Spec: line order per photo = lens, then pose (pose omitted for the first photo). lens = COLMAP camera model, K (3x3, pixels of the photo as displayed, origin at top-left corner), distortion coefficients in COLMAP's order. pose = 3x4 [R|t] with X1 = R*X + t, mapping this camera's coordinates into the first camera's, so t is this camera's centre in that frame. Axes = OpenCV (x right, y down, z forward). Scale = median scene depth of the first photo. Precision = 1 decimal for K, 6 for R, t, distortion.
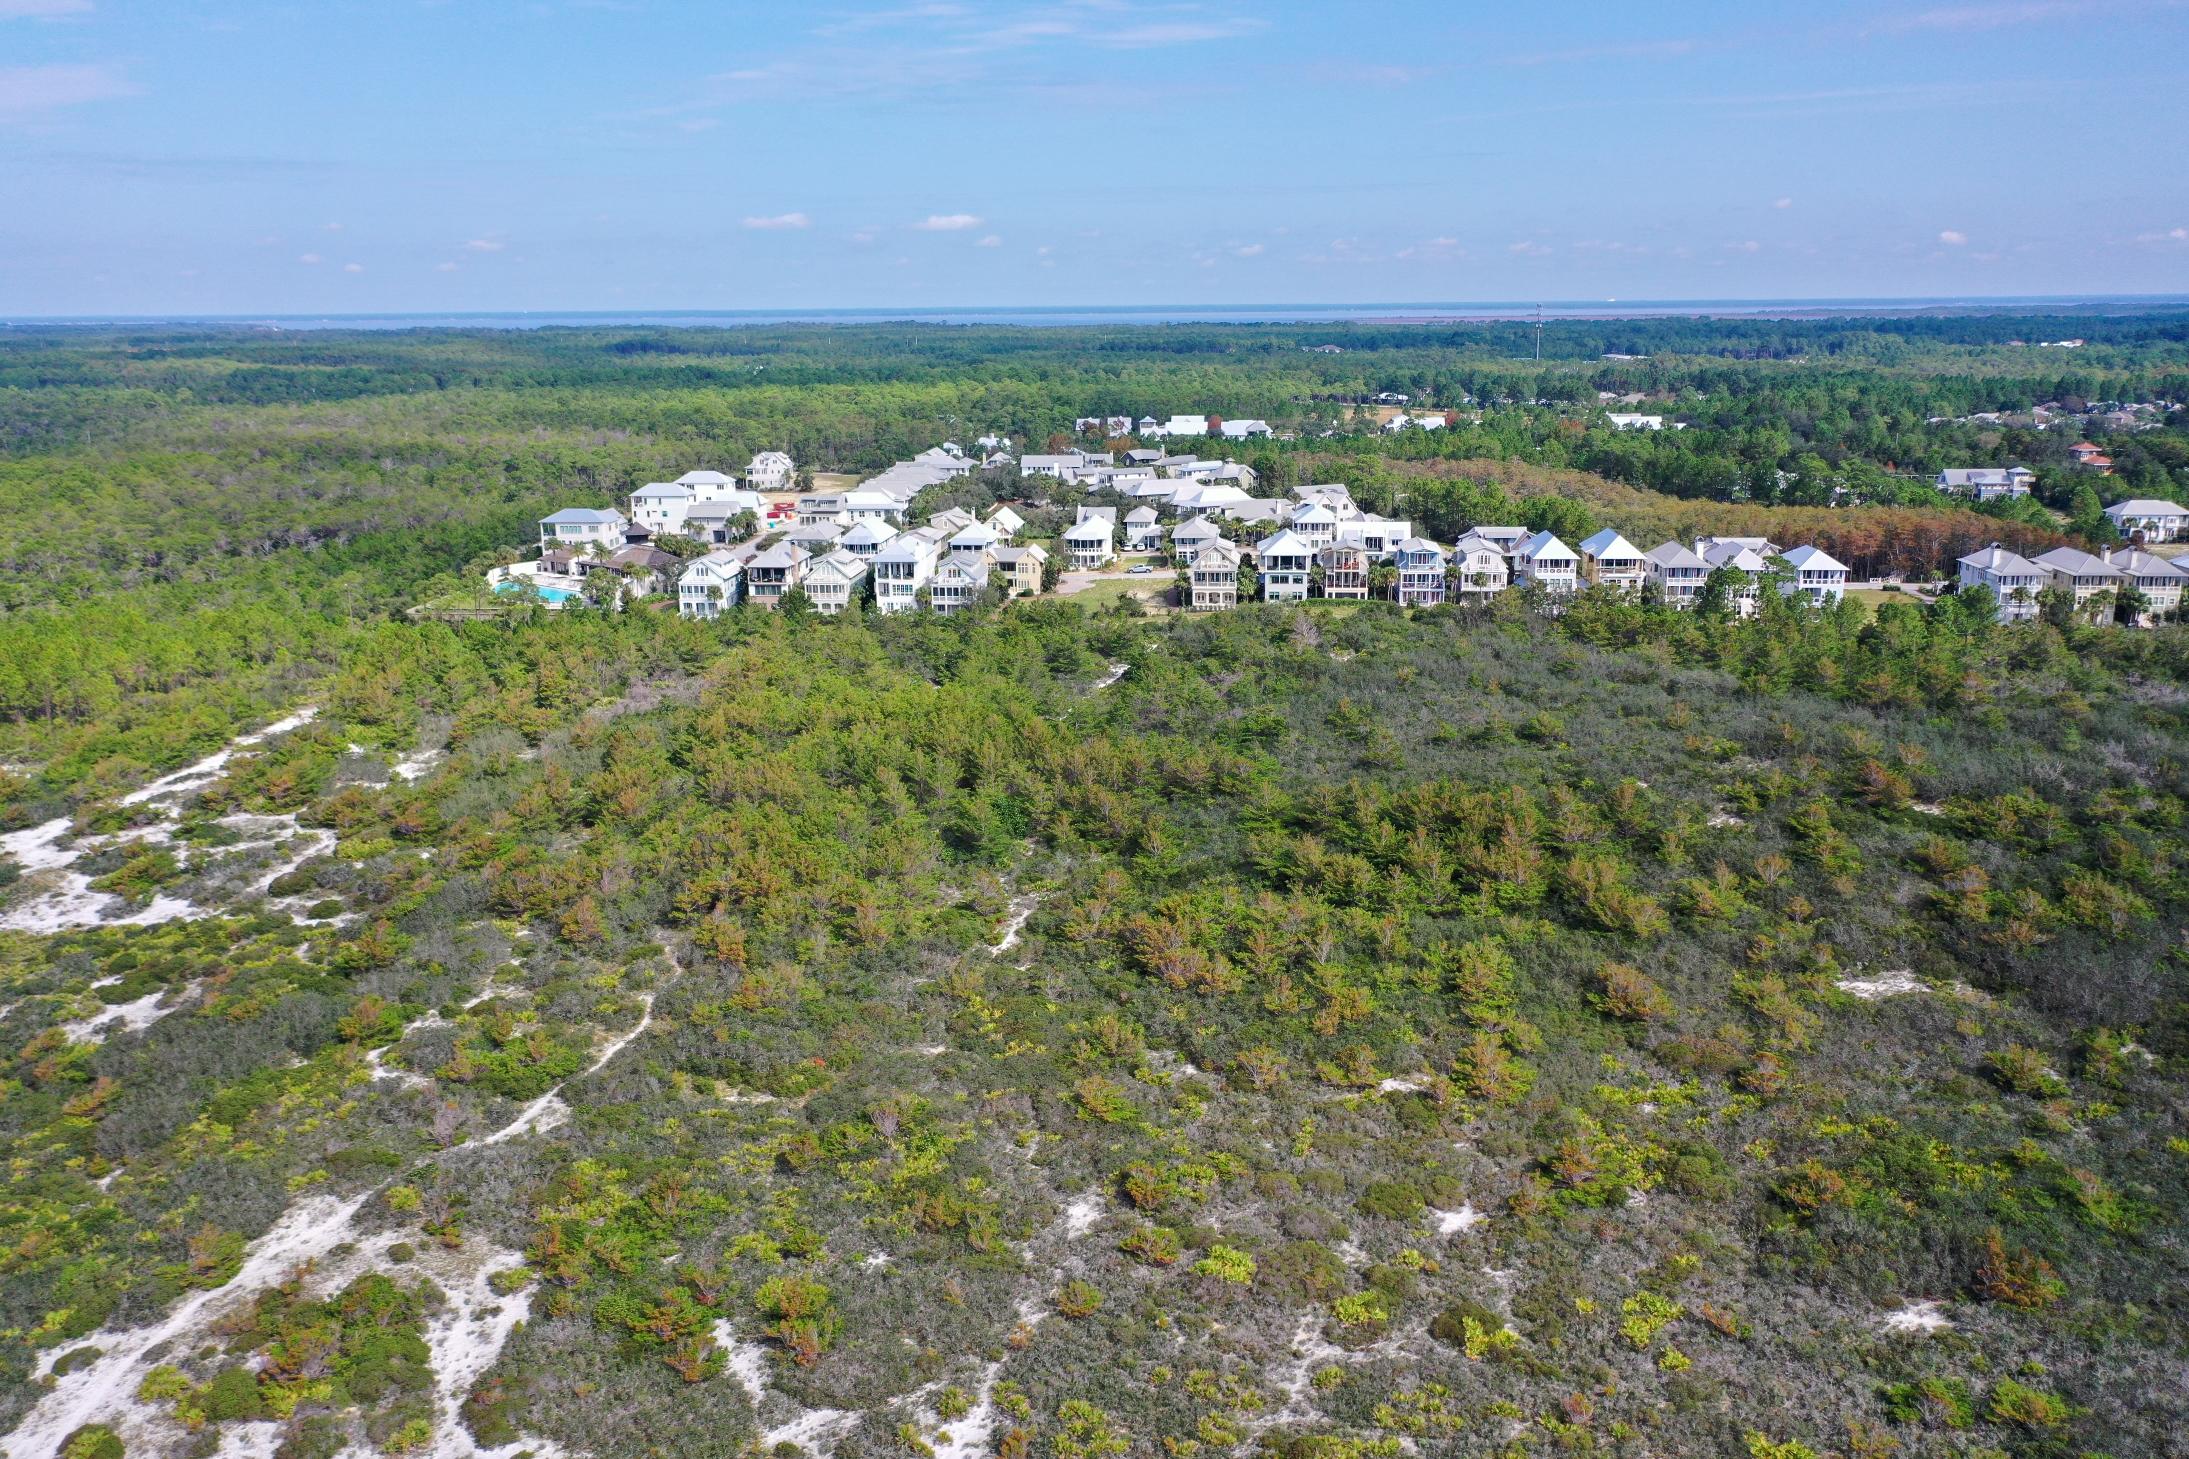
lens RADIAL K [[1721.9, 0, 1088.2], [0, 1721.9, 726.6], [0, 0, 1]] dist [-0.005698, -0.000433]
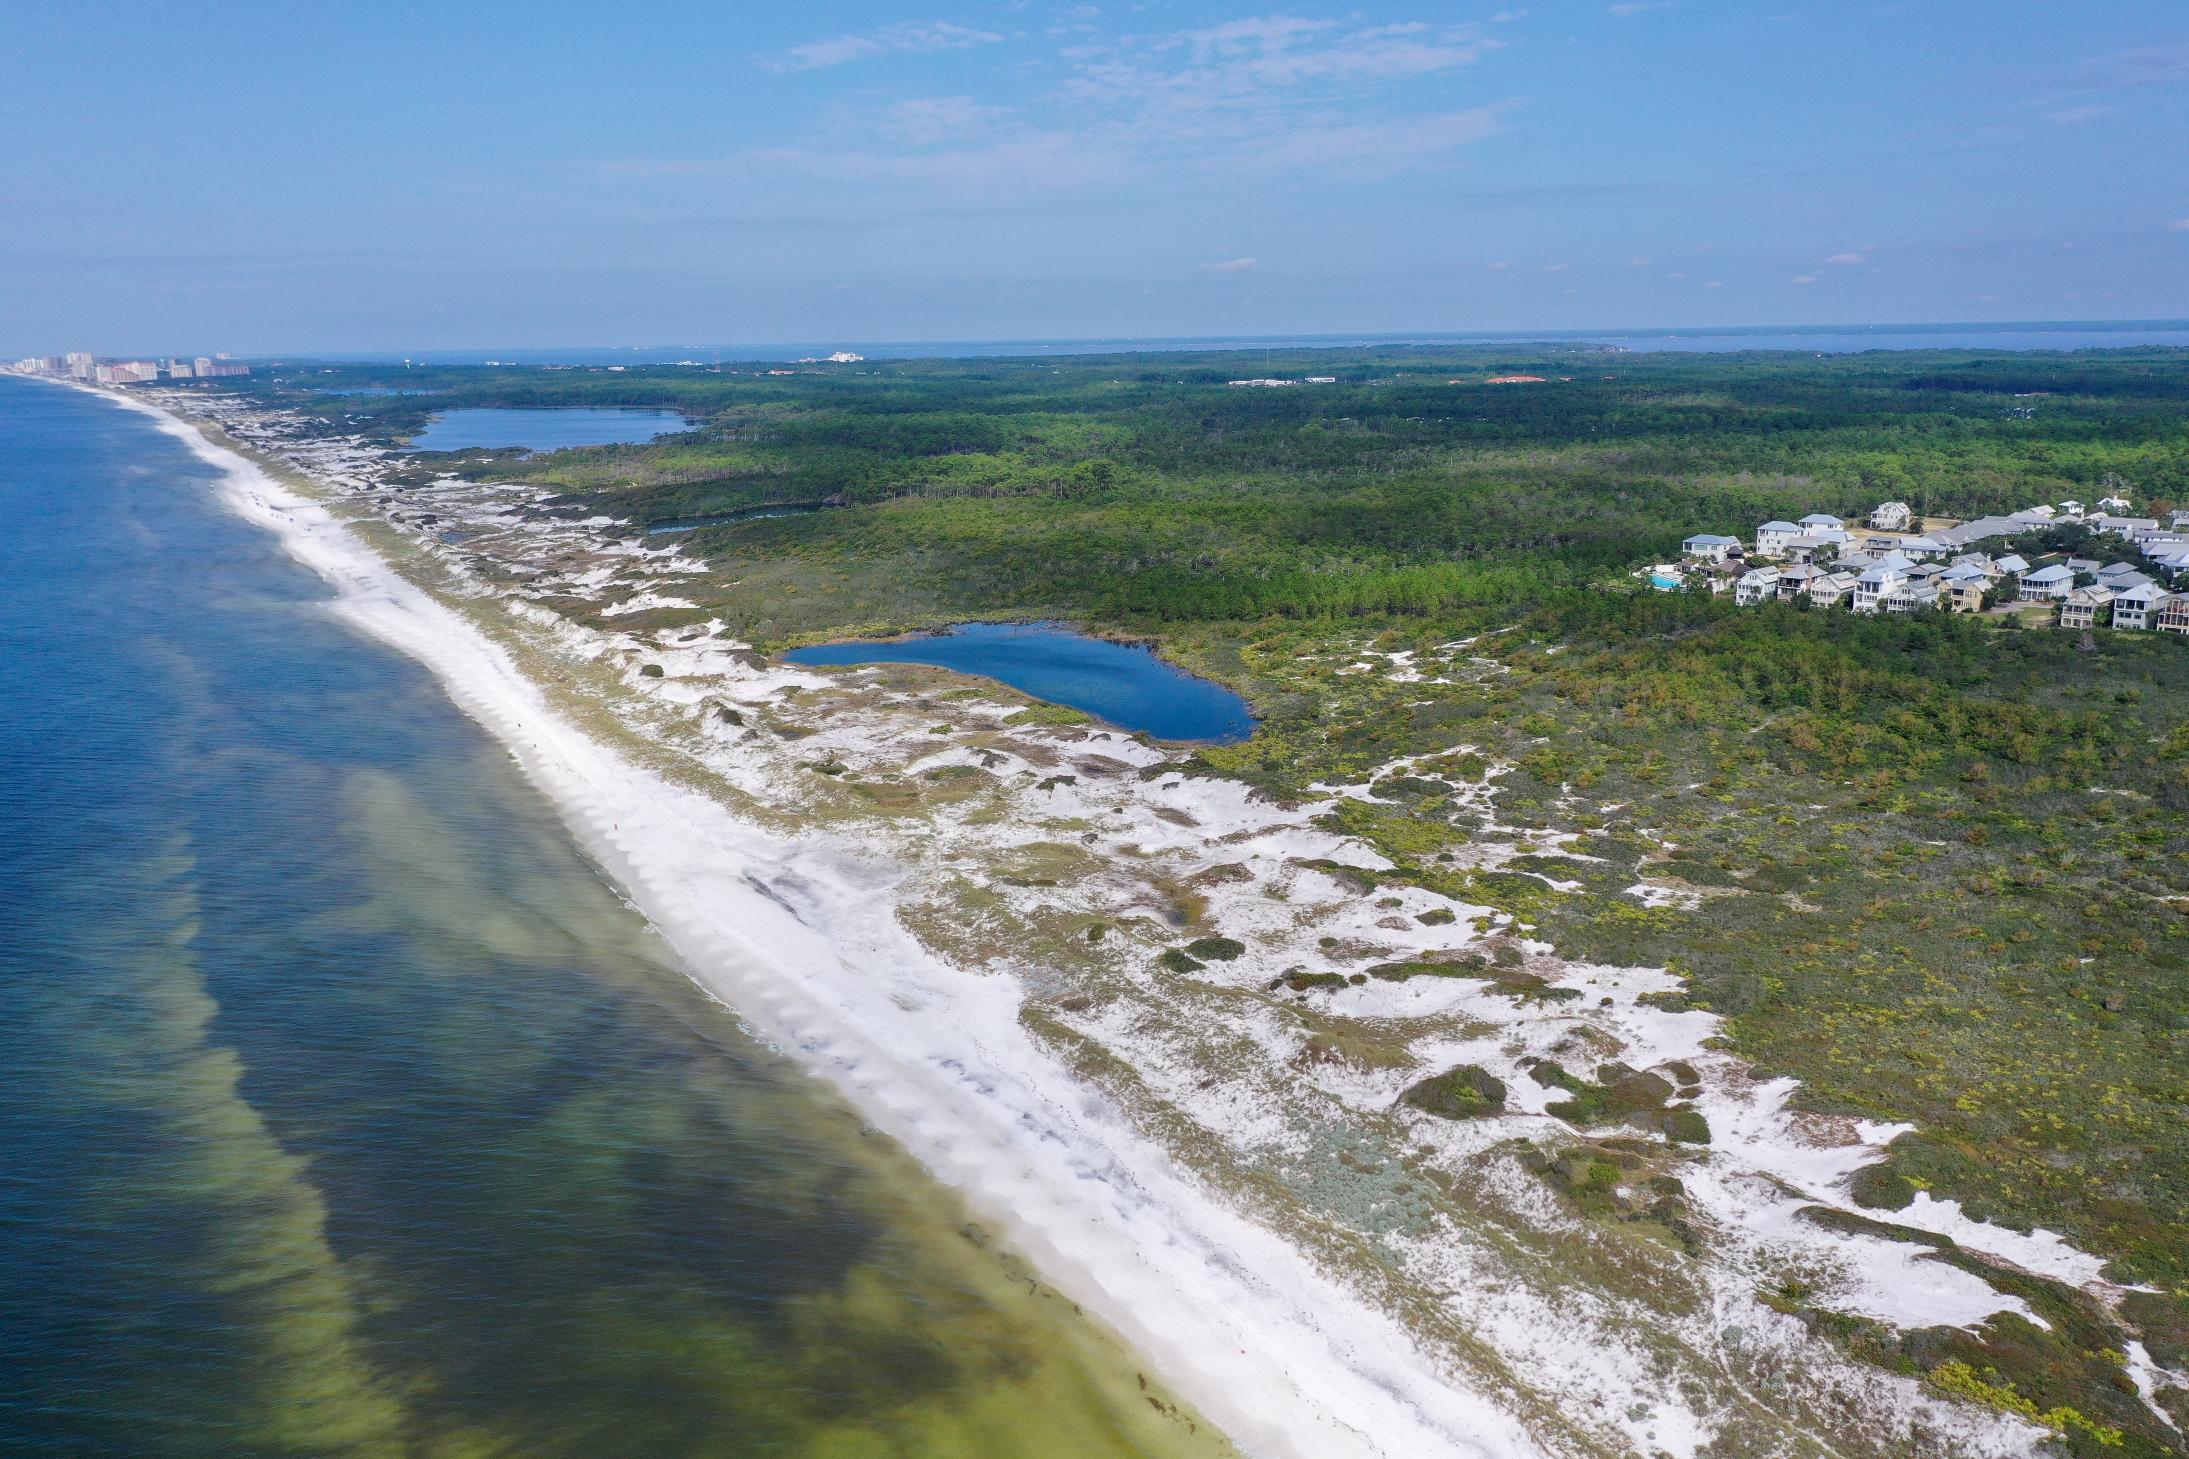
lens RADIAL K [[1721.9, 0, 1088.2], [0, 1721.9, 726.6], [0, 0, 1]] dist [-0.005698, -0.000433]
pose [[0.745382, 0.142678, -0.651190, 0.796396], [-0.146628, 0.987995, 0.048635, 0.133384], [0.650312, 0.059231, 0.757354, -1.359280]]
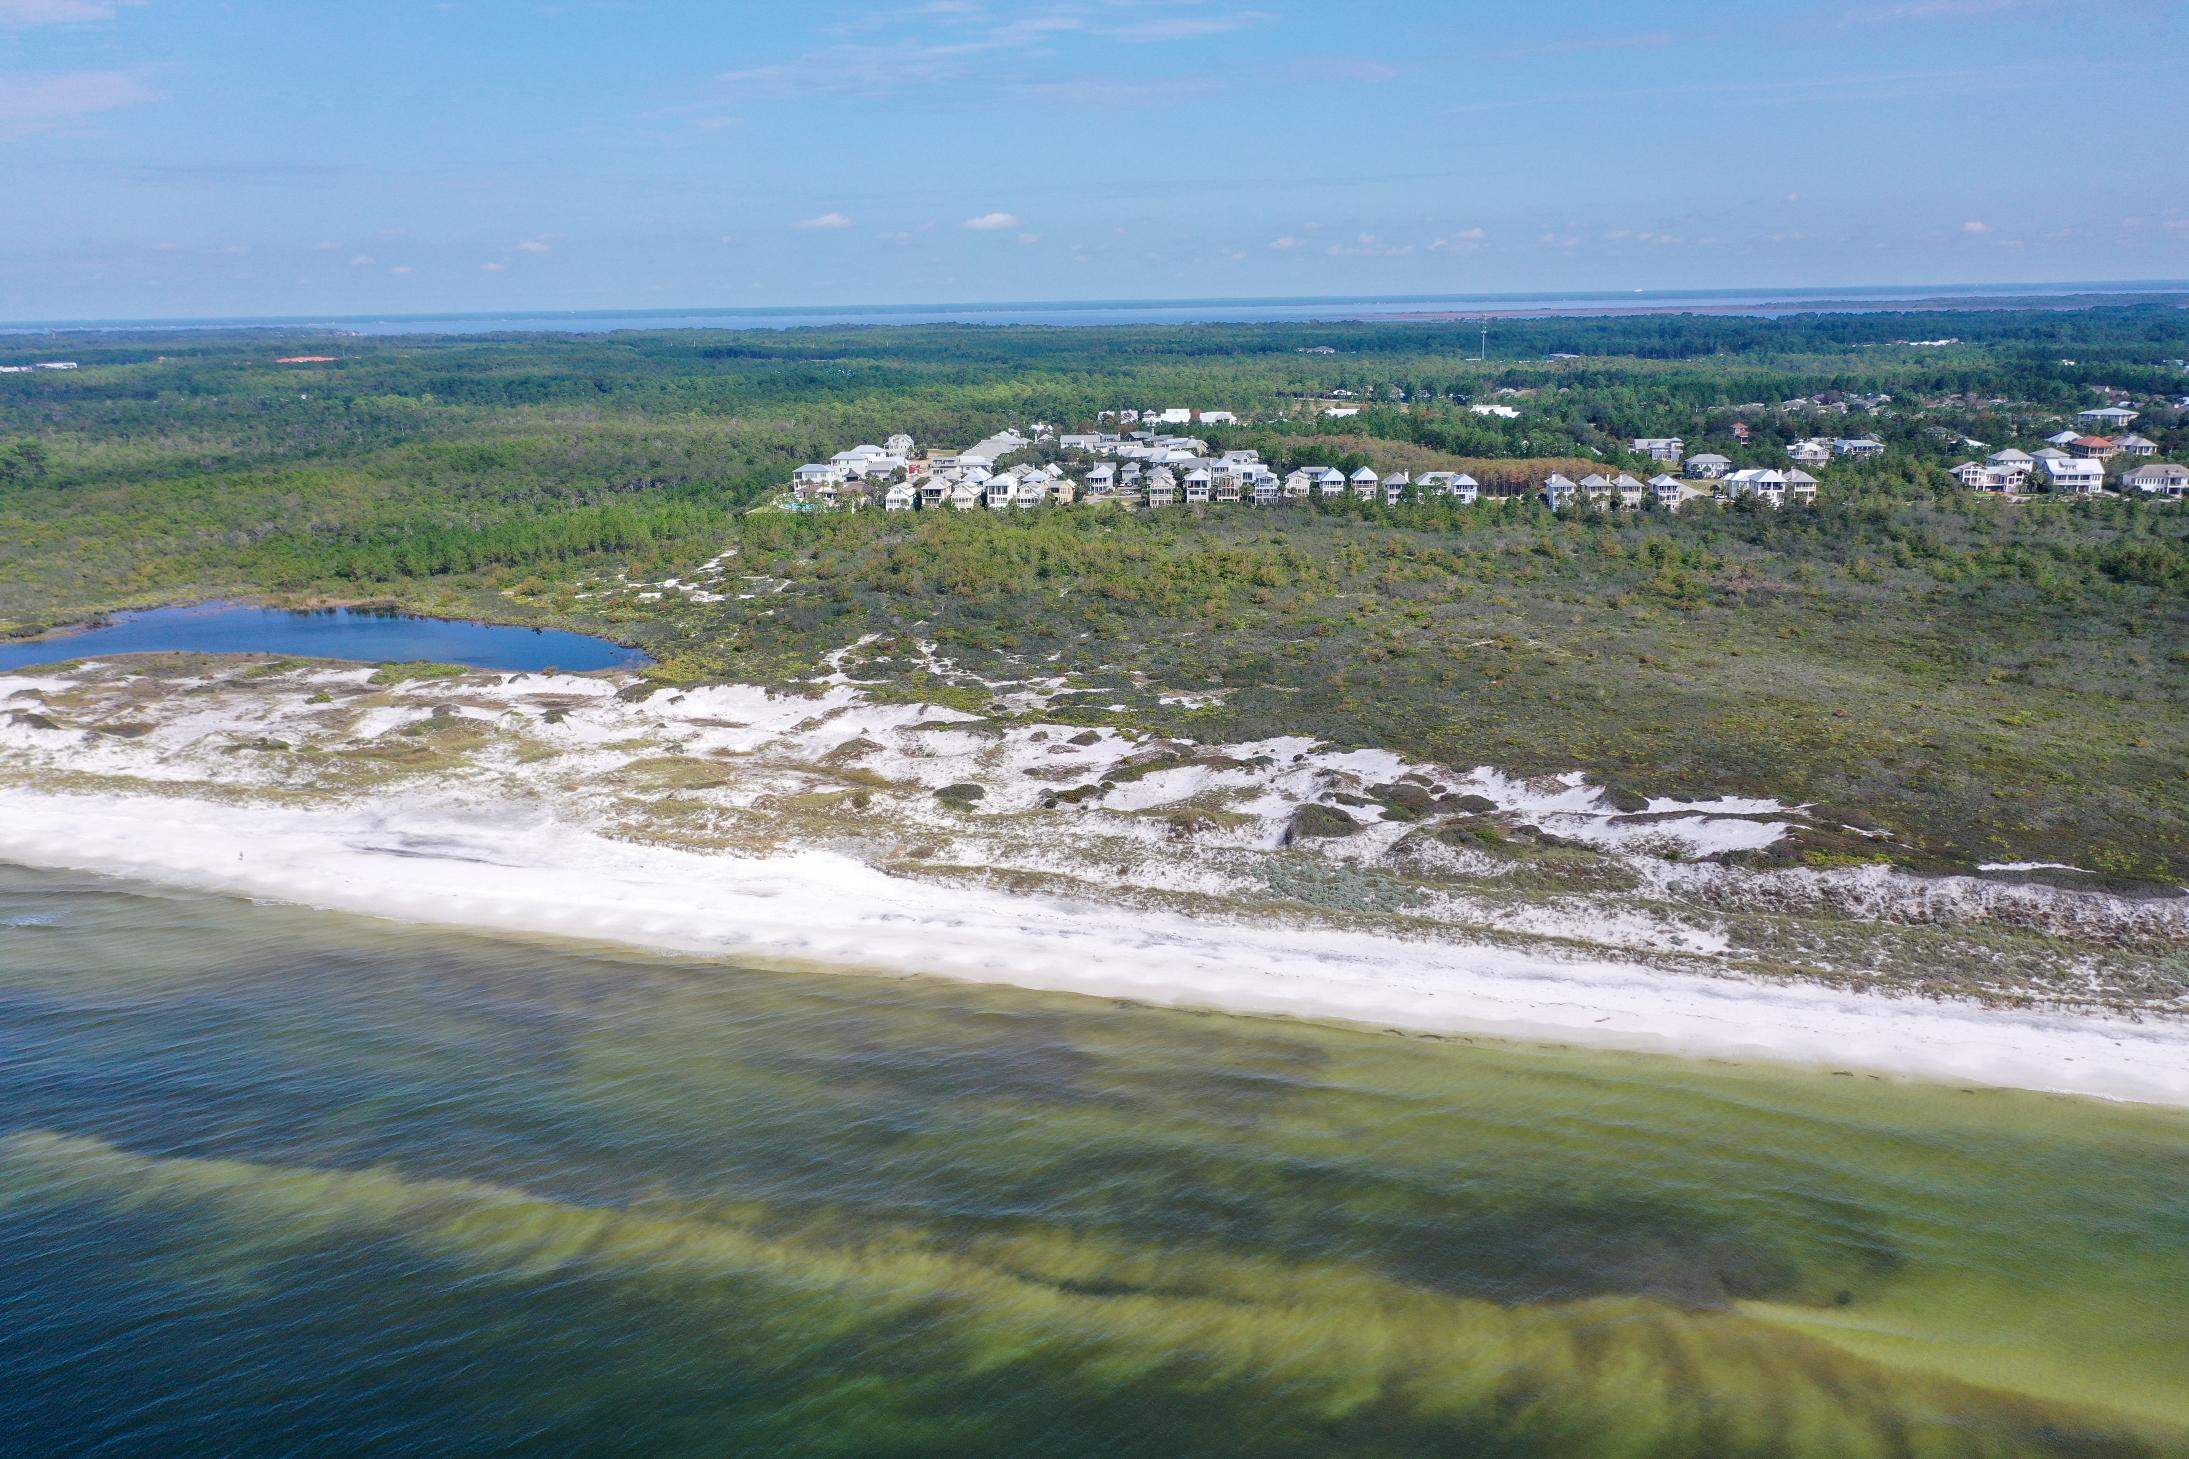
lens RADIAL K [[1721.9, 0, 1088.2], [0, 1721.9, 726.6], [0, 0, 1]] dist [-0.005698, -0.000433]
pose [[0.999789, -0.004729, -0.019999, 0.052402], [0.004811, 0.999980, 0.004014, 0.320098], [0.019979, -0.004110, 0.999792, -1.787807]]
